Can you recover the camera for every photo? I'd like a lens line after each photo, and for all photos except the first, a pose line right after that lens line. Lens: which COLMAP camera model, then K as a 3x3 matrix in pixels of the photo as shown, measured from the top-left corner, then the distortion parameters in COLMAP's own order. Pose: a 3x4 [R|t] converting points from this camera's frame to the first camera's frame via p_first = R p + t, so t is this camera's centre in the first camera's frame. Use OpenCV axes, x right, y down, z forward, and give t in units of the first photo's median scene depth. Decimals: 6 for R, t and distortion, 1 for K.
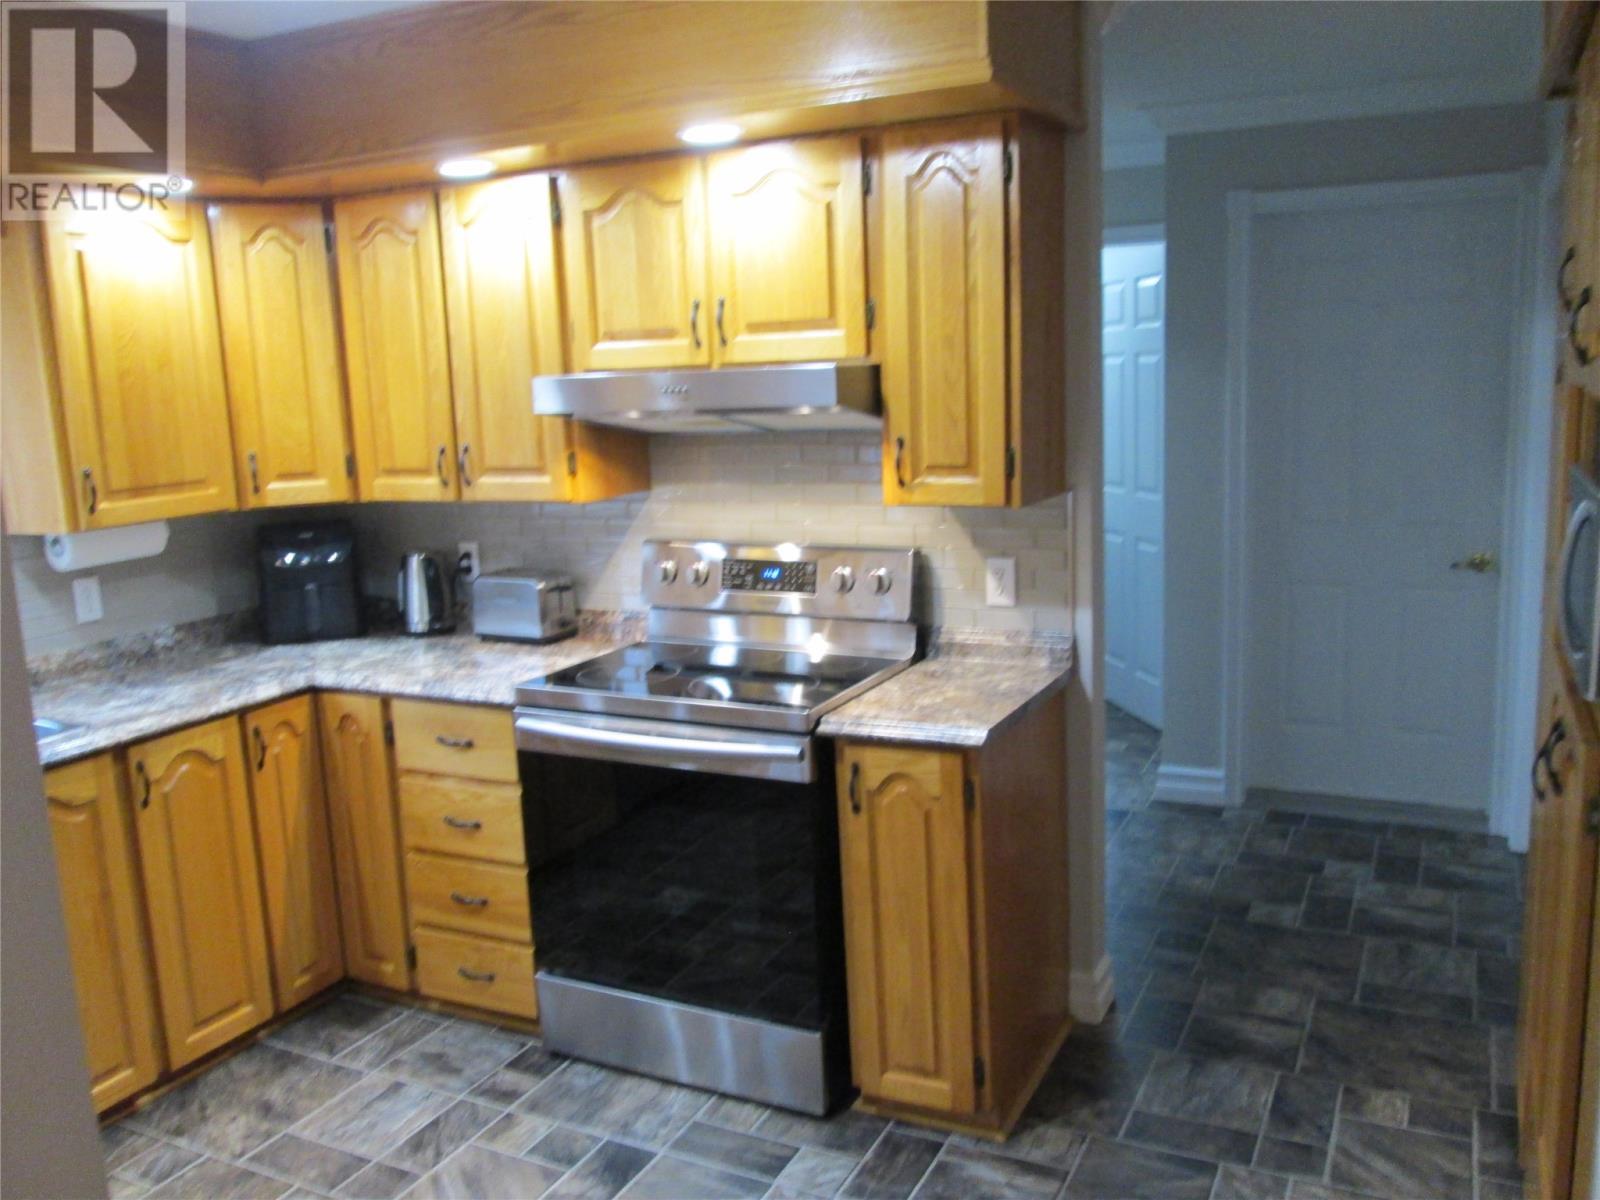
lens RADIAL K [[1329.0, 0, 805.5], [0, 1329.0, 599.5], [0, 0, 1]] dist [-0.047736, 0.022314]
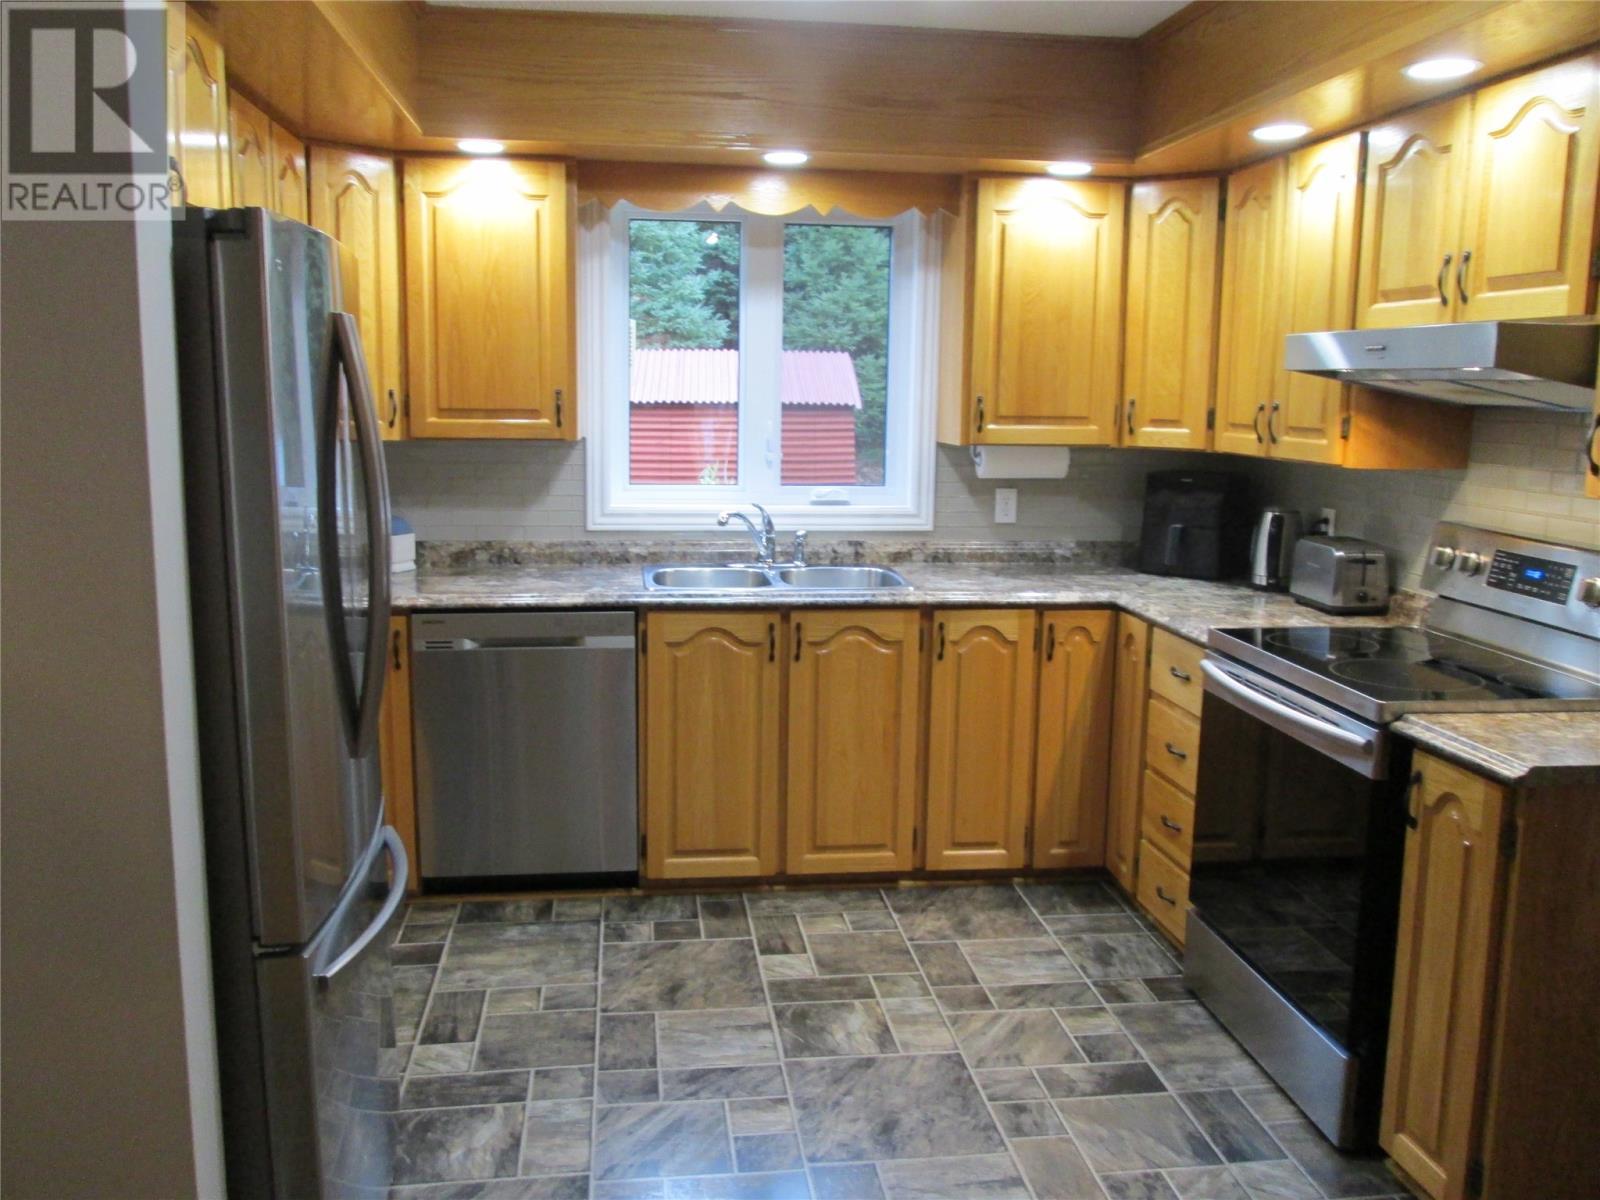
lens RADIAL K [[1329.0, 0, 802.4], [0, 1329.0, 595.6], [0, 0, 1]] dist [-0.047736, 0.022314]
pose [[0.558453, 0.180557, -0.809648, 0.417790], [-0.182056, 0.978906, 0.092730, 0.002056], [0.809312, 0.095615, 0.579544, 0.126149]]
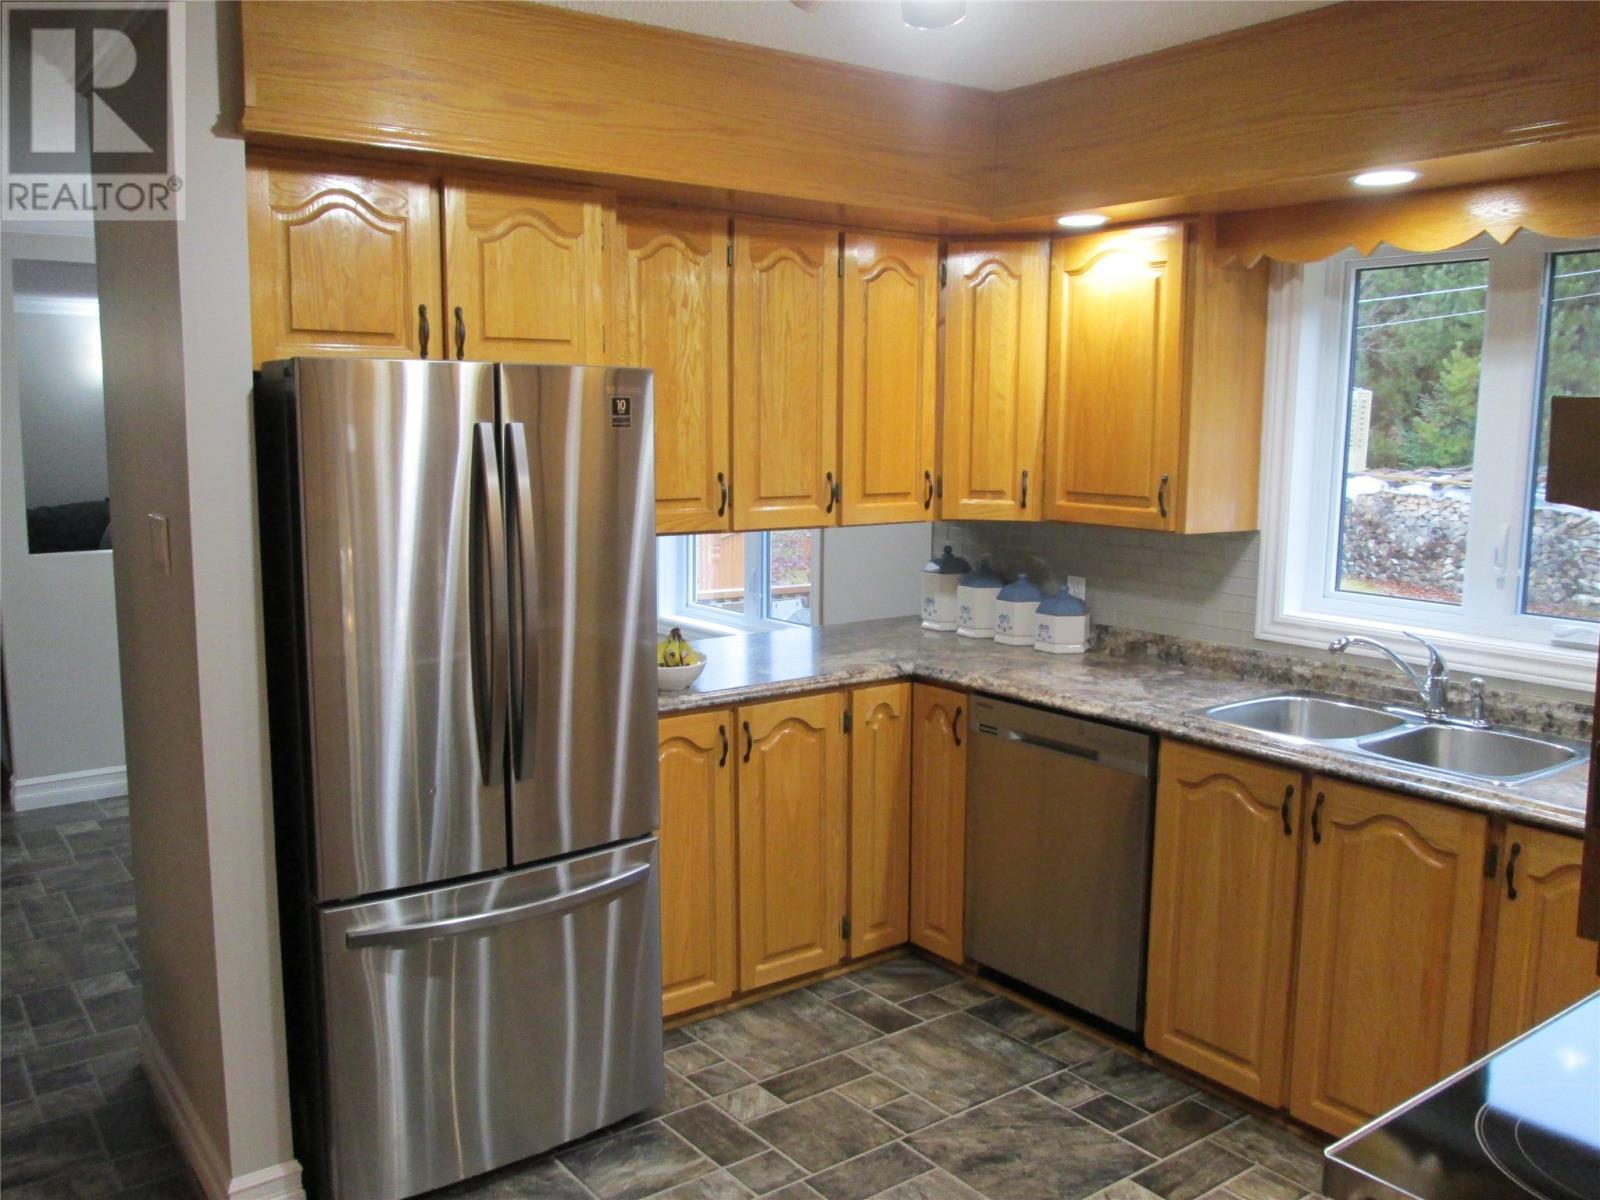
lens RADIAL K [[1329.0, 0, 804.2], [0, 1329.0, 600.2], [0, 0, 1]] dist [-0.047736, 0.022314]
pose [[-0.444306, 0.159956, -0.881480, 0.377692], [-0.145720, 0.957925, 0.247277, -0.153428], [0.883944, 0.238316, -0.402303, 0.815367]]
